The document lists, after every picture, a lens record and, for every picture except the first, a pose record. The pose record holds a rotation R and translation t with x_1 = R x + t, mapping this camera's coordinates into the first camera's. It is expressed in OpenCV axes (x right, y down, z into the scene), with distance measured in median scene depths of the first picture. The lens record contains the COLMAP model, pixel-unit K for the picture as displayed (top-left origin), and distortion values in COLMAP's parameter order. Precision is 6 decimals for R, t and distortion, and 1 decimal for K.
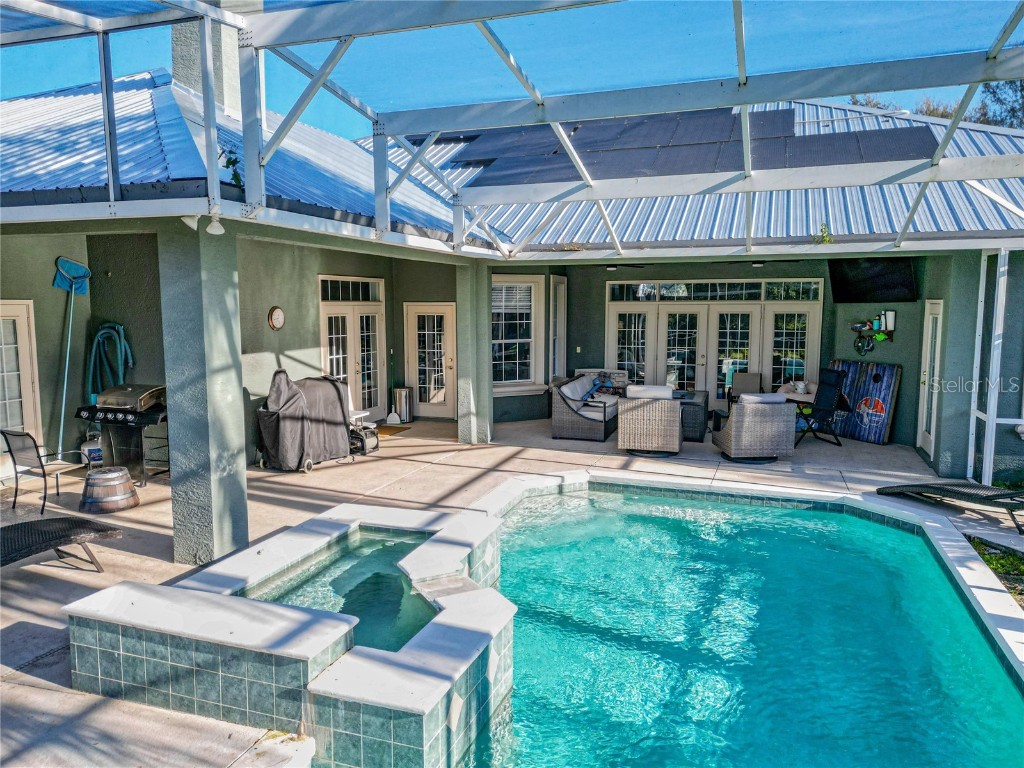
lens RADIAL K [[723.1, 0, 515.8], [0, 723.1, 383.2], [0, 0, 1]] dist [0.081861, -0.082274]
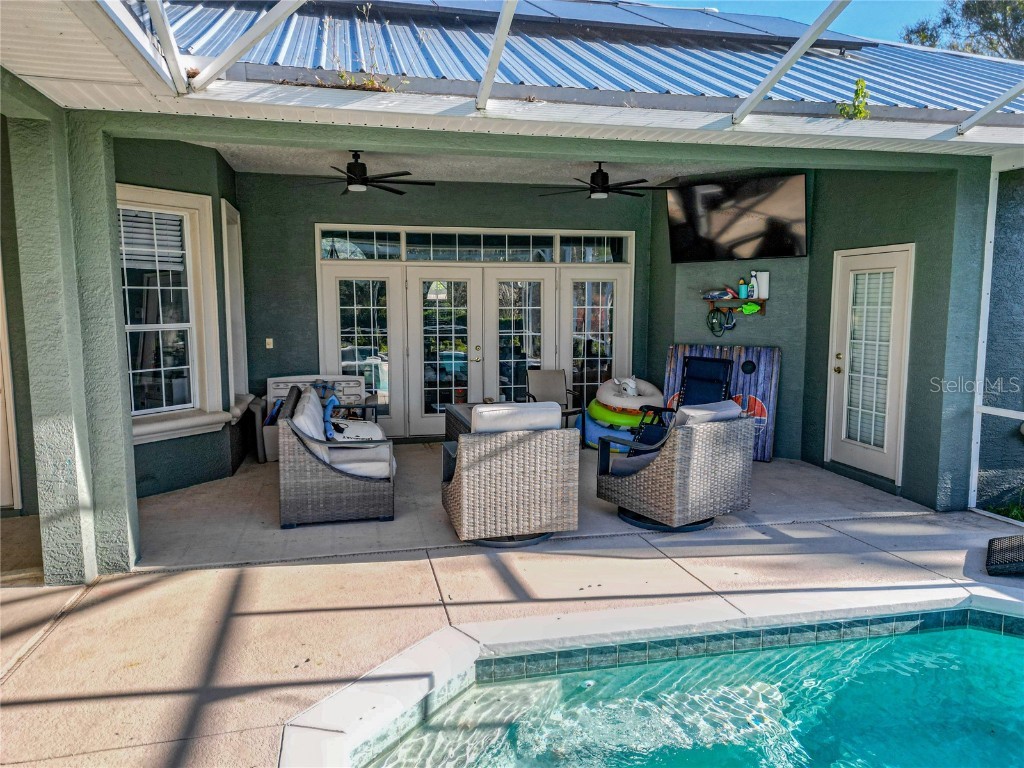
lens RADIAL K [[723.1, 0, 515.8], [0, 723.1, 383.2], [0, 0, 1]] dist [0.081861, -0.082274]
pose [[0.847707, -0.060065, 0.527054, -0.066383], [0.060185, 0.998043, 0.016940, -0.017082], [-0.527040, 0.017360, 0.849663, 0.525048]]
